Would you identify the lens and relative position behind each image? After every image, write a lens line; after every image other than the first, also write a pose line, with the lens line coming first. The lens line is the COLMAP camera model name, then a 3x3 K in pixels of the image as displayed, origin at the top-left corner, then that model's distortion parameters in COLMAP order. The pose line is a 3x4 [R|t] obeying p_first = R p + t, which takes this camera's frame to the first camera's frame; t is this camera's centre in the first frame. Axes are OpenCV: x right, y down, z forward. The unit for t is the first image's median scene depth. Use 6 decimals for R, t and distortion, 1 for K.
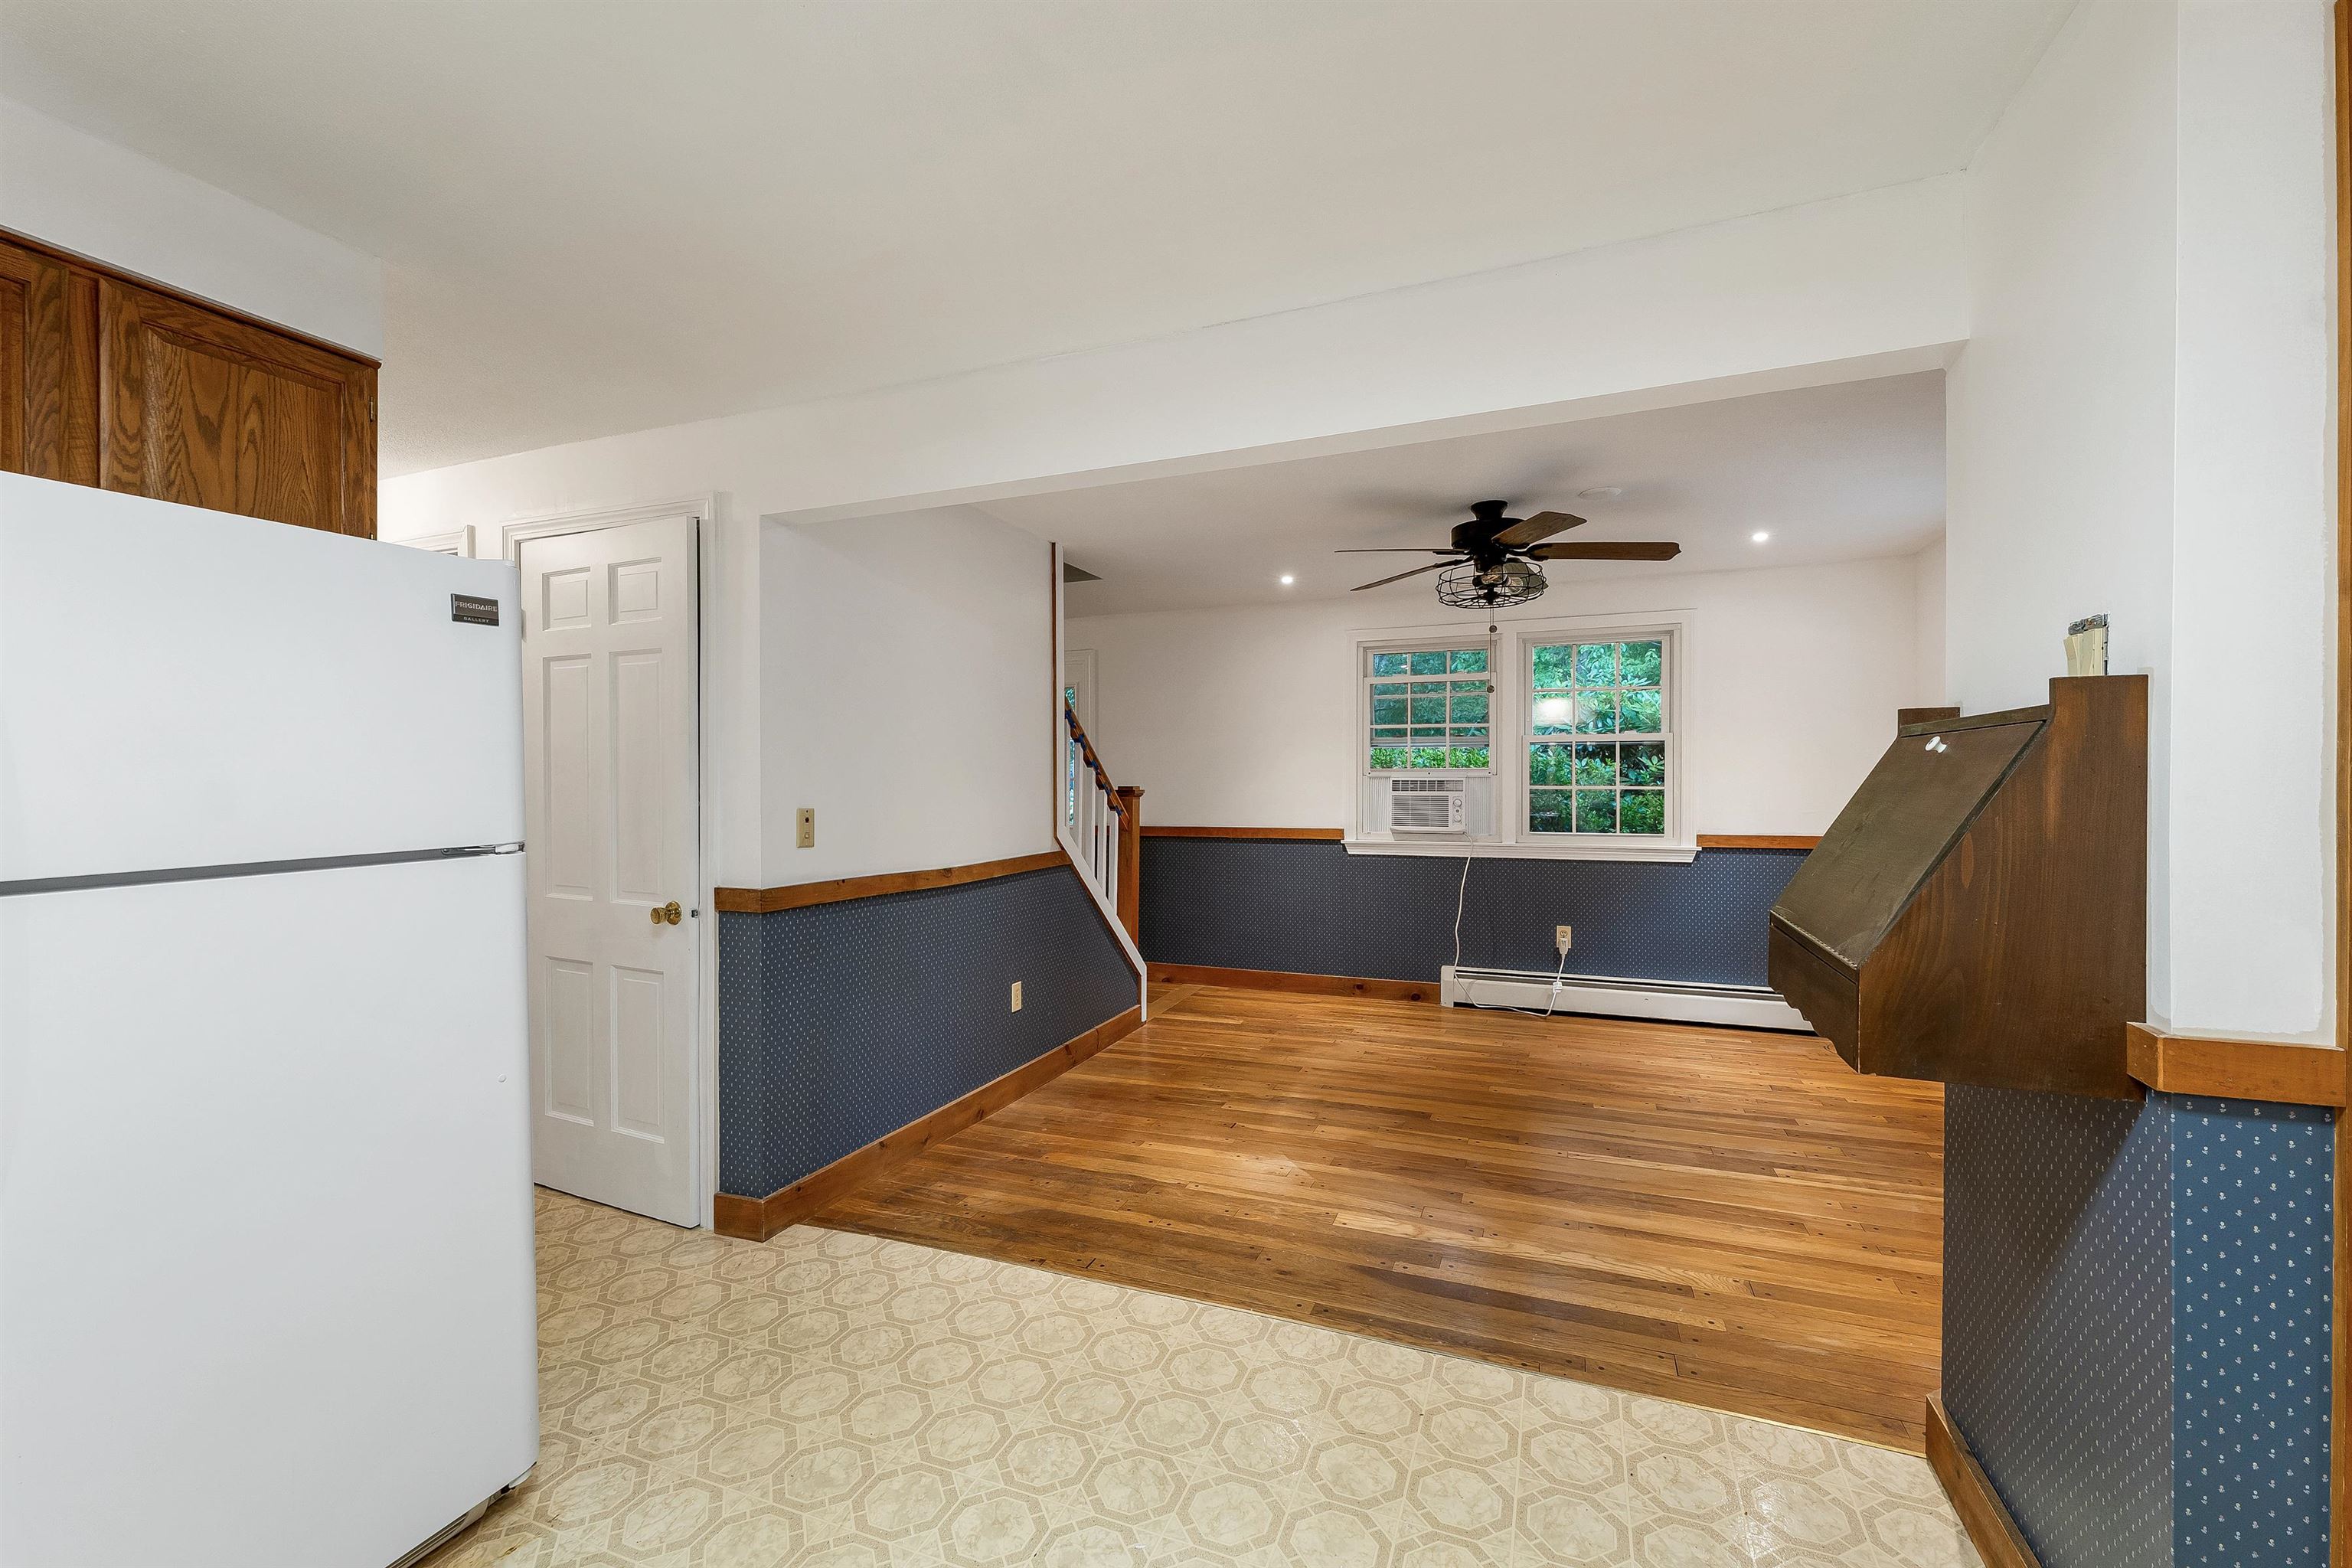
lens RADIAL K [[987.9, 0, 1164.7], [0, 987.9, 788.9], [0, 0, 1]] dist [0.002201, 0.000488]
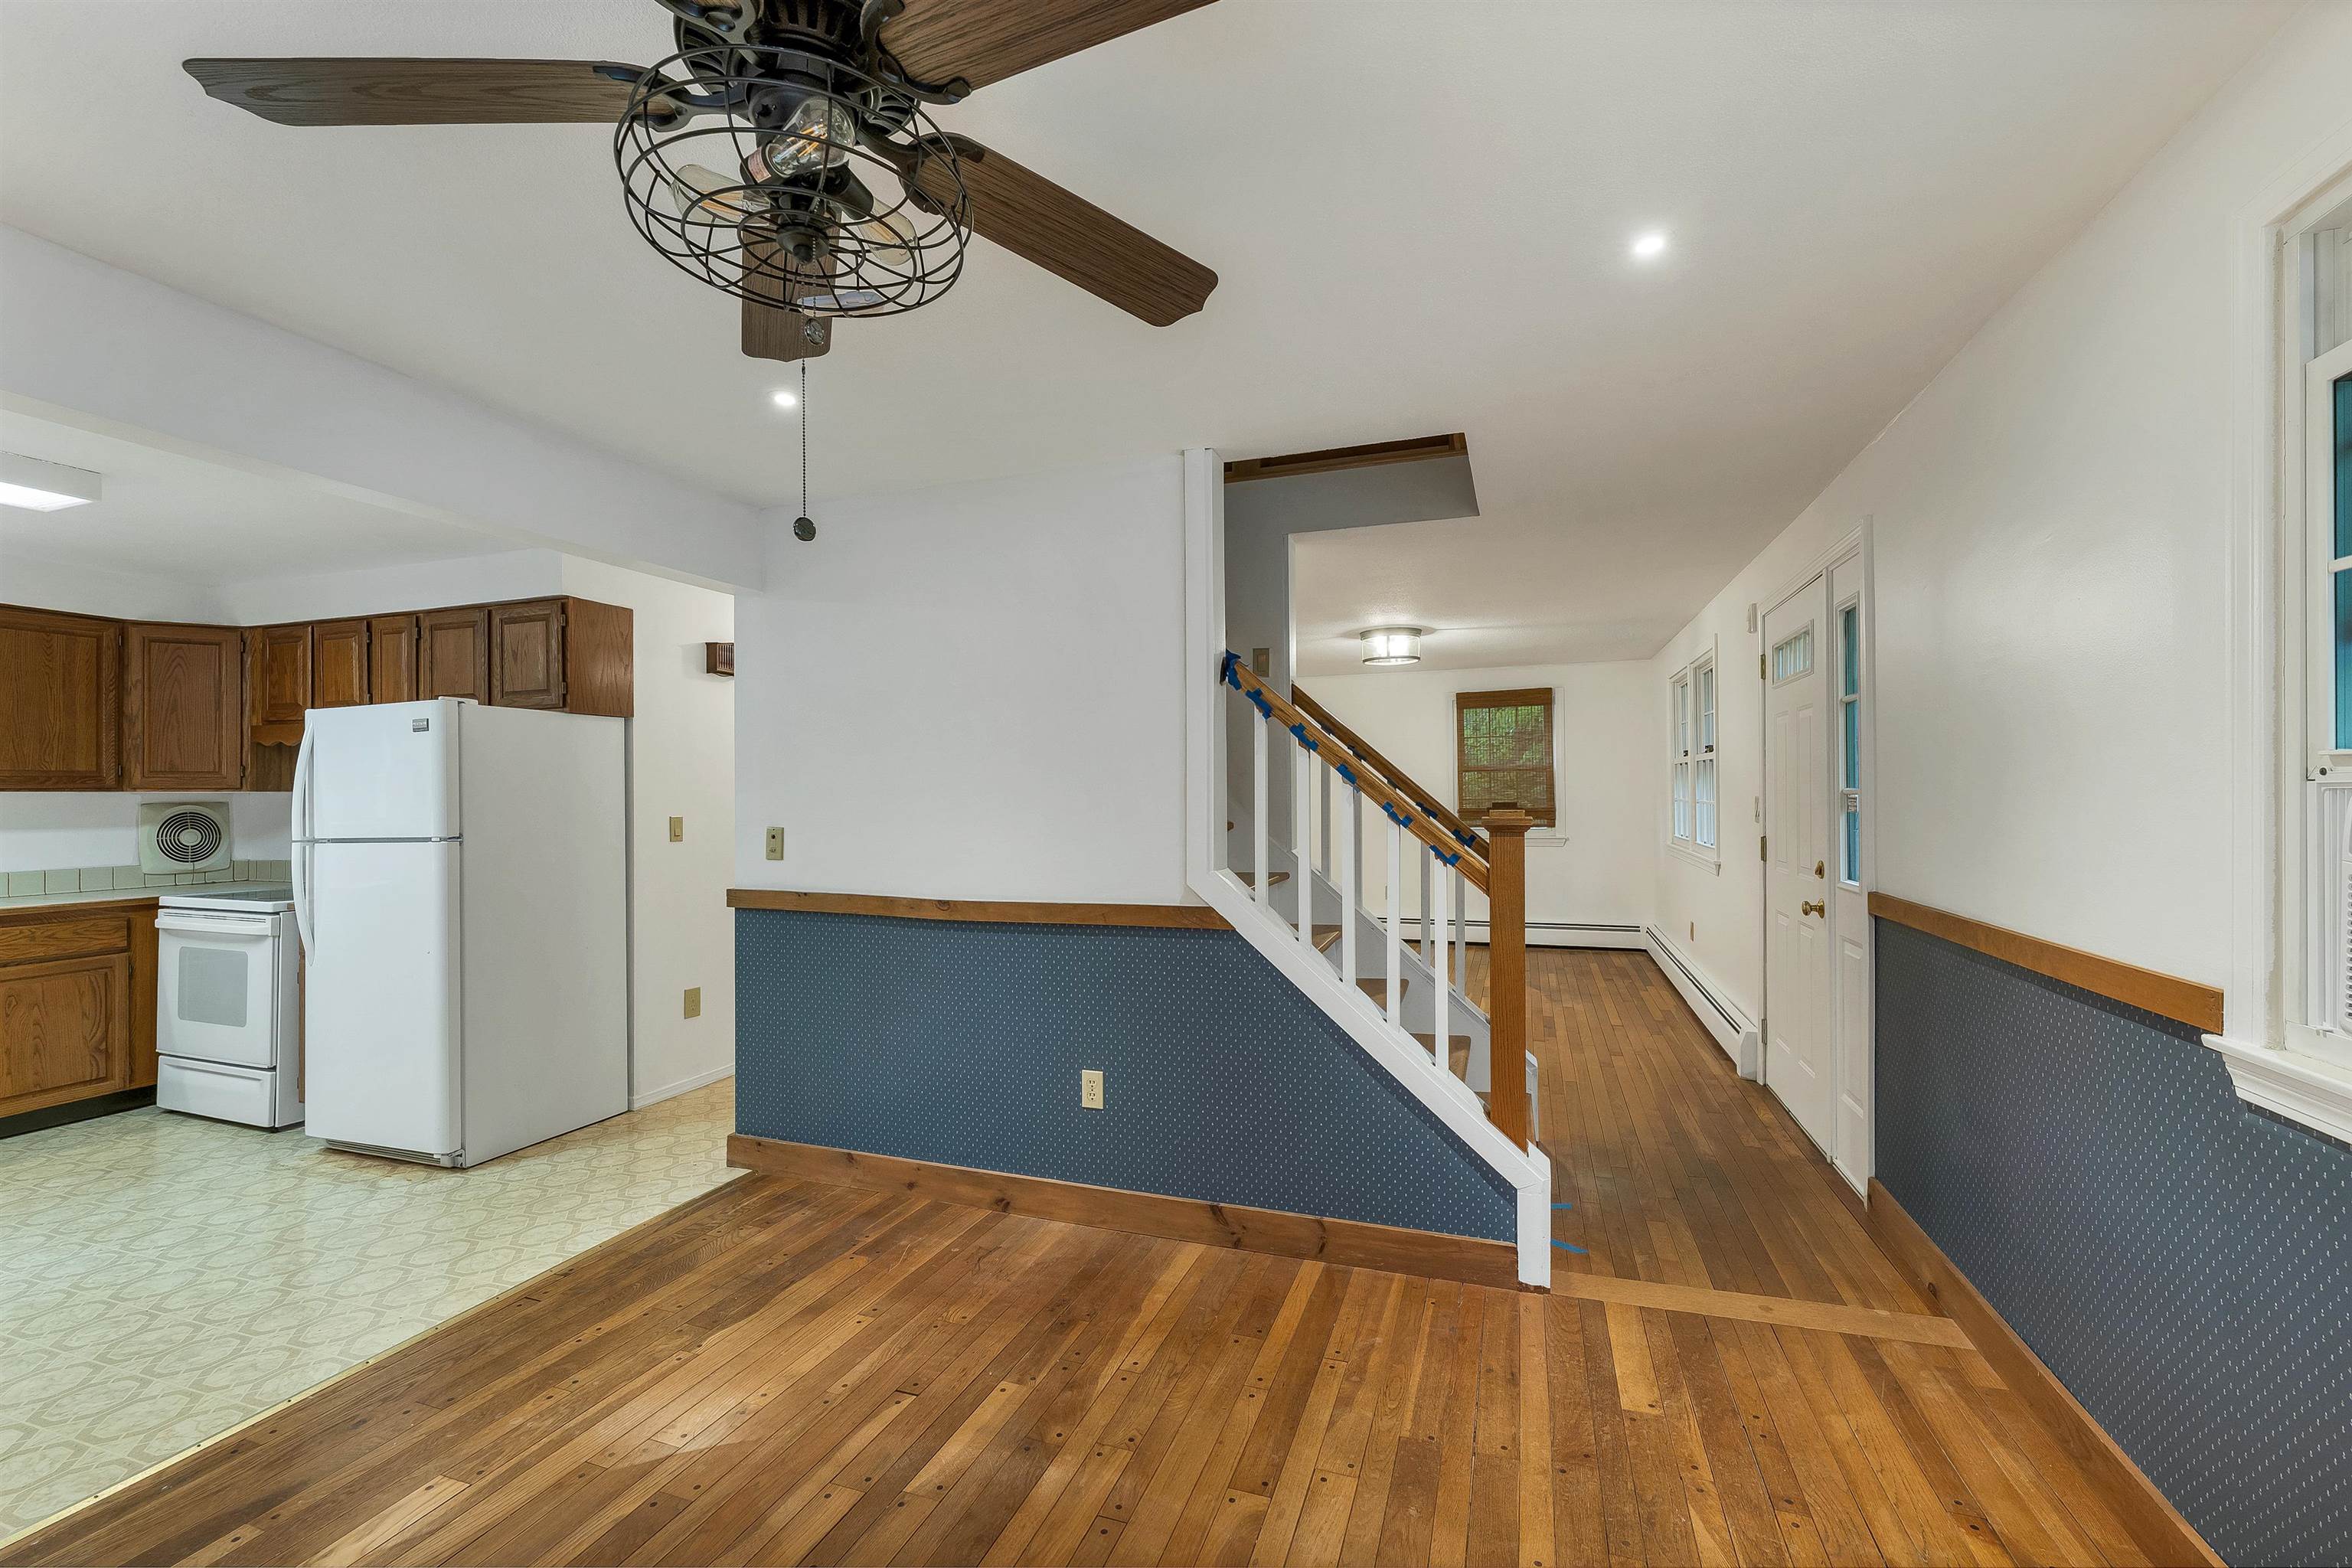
lens RADIAL K [[987.9, 0, 1164.7], [0, 987.9, 788.9], [0, 0, 1]] dist [0.002201, 0.000488]
pose [[0.043124, -0.003136, -0.999065, 0.538190], [-0.000630, 0.999995, -0.003166, -0.014407], [0.999070, 0.000766, 0.043122, 0.910283]]
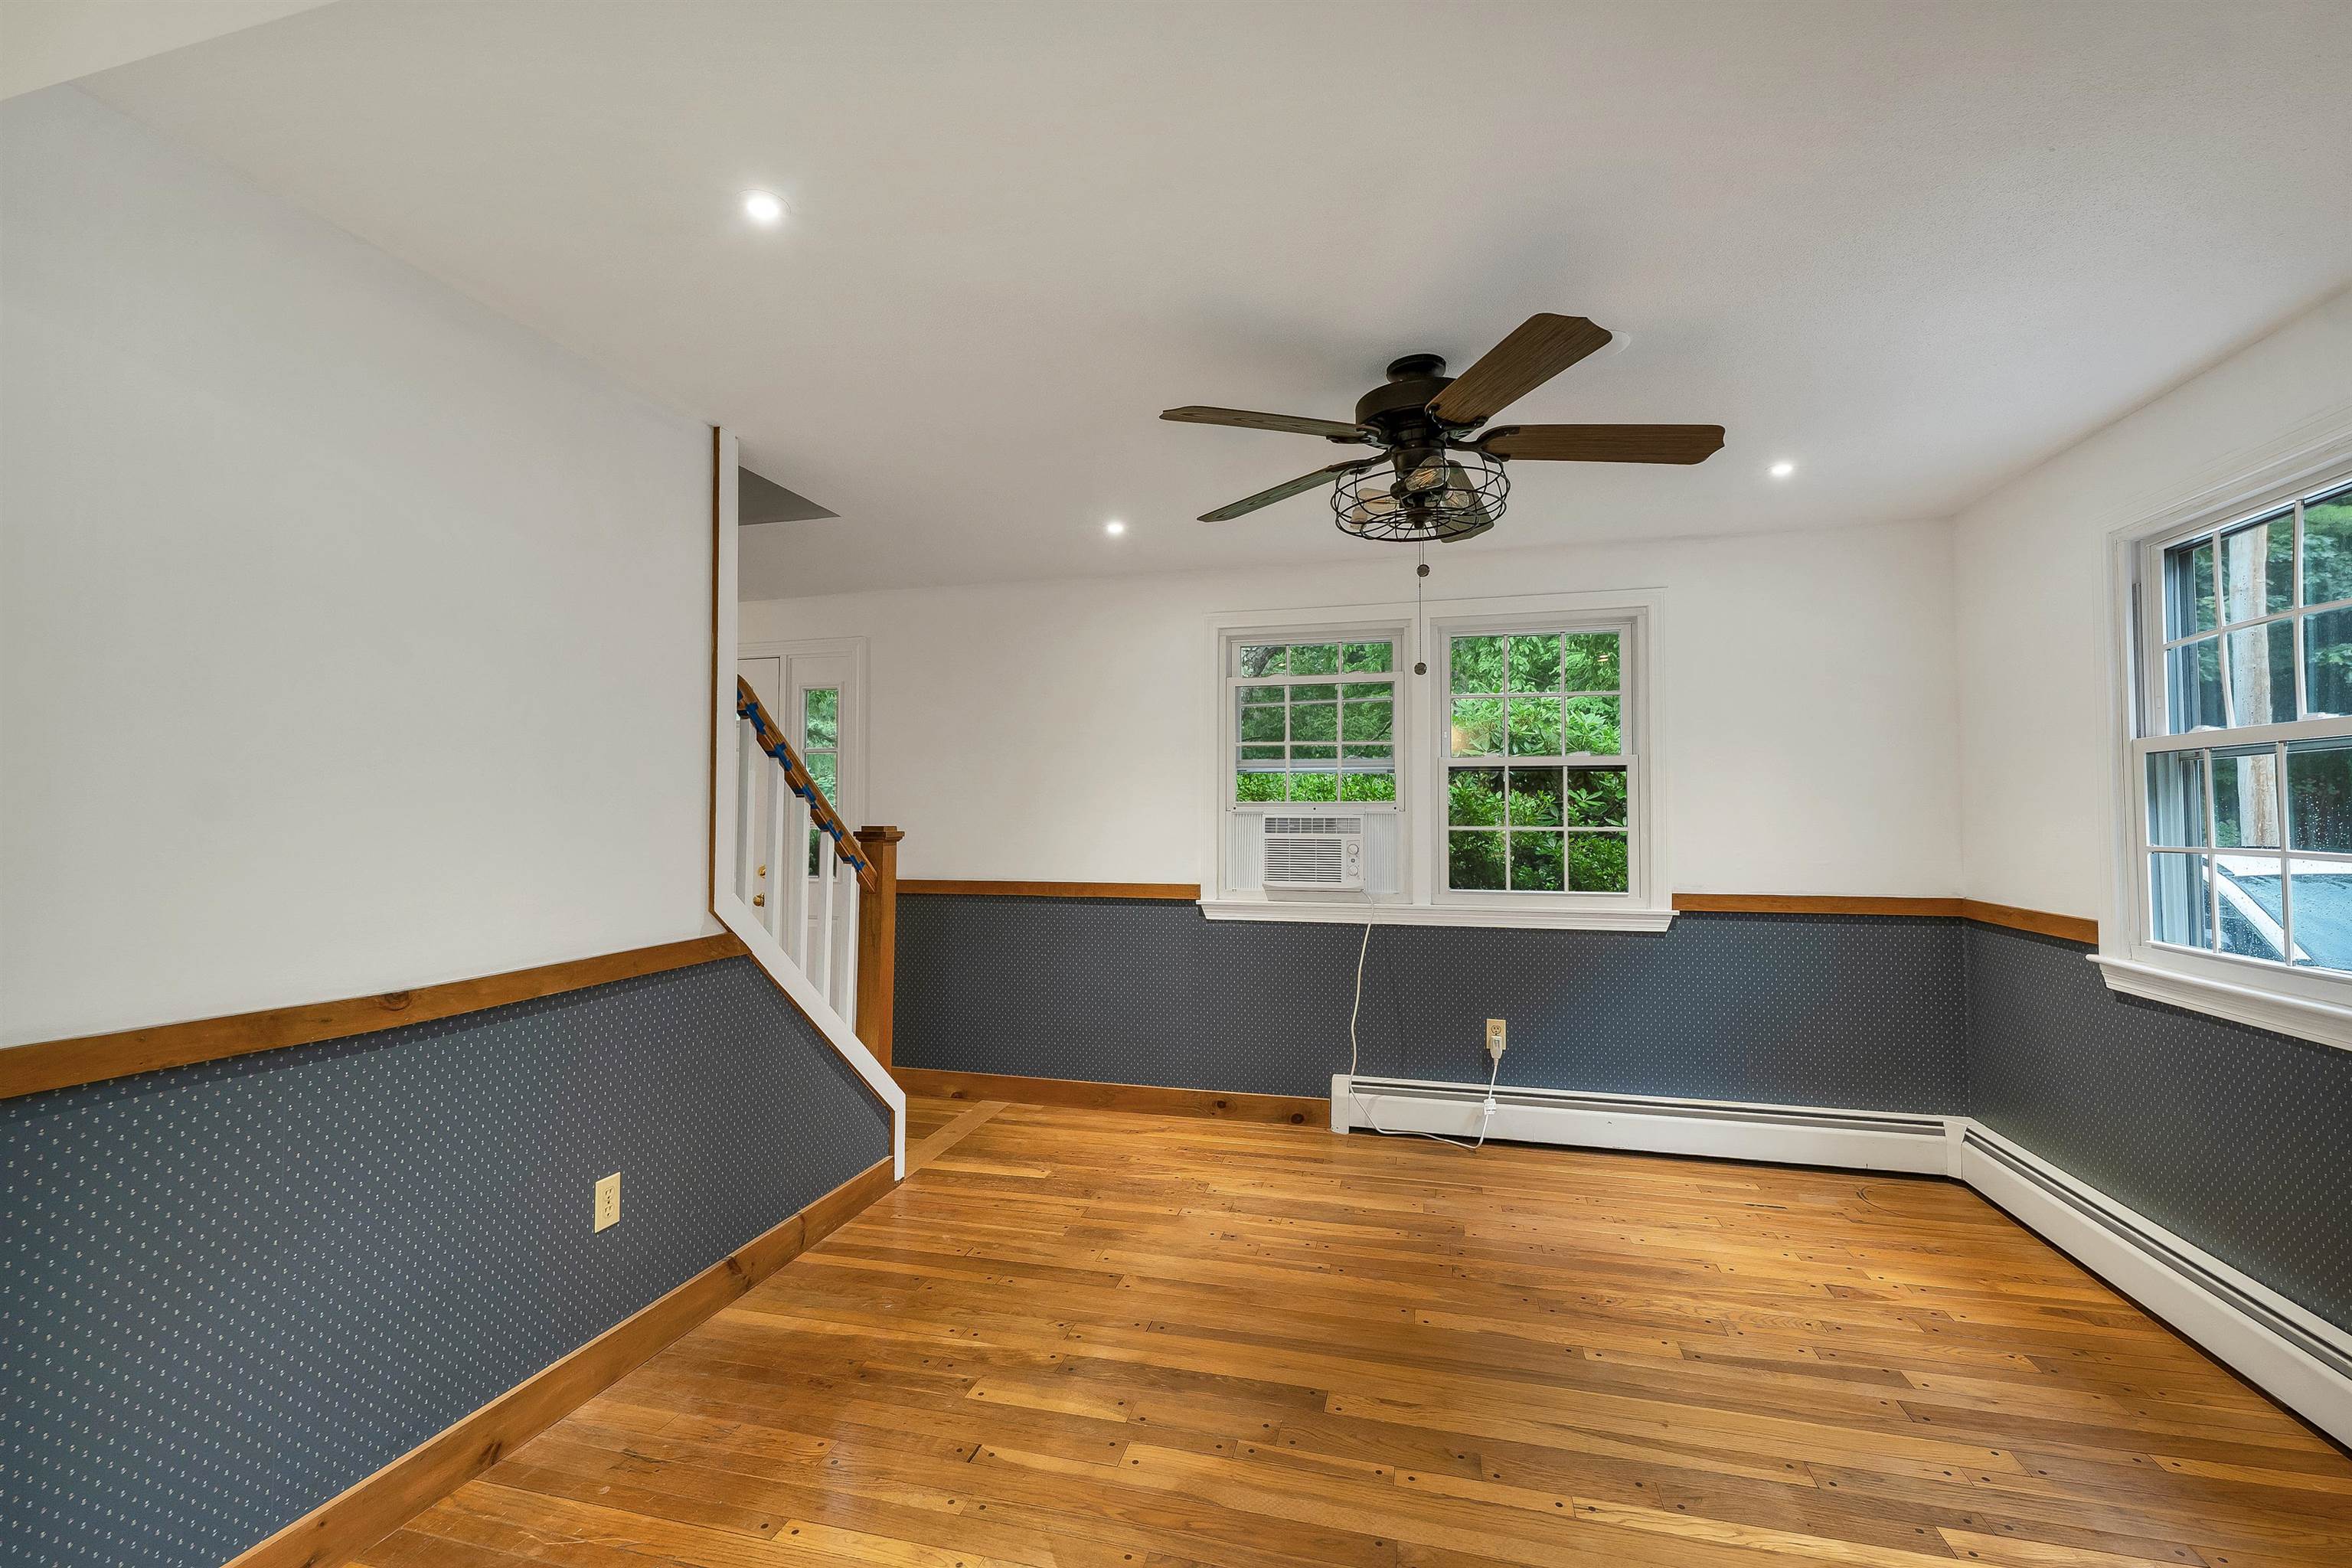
lens RADIAL K [[999.2, 0, 1167.9], [0, 999.2, 788.1], [0, 0, 1]] dist [0.000549, 0.000107]
pose [[0.992397, 0.006676, 0.122896, 0.084962], [-0.002315, 0.999364, -0.035591, -0.005207], [-0.123056, 0.035036, 0.991781, 0.345294]]
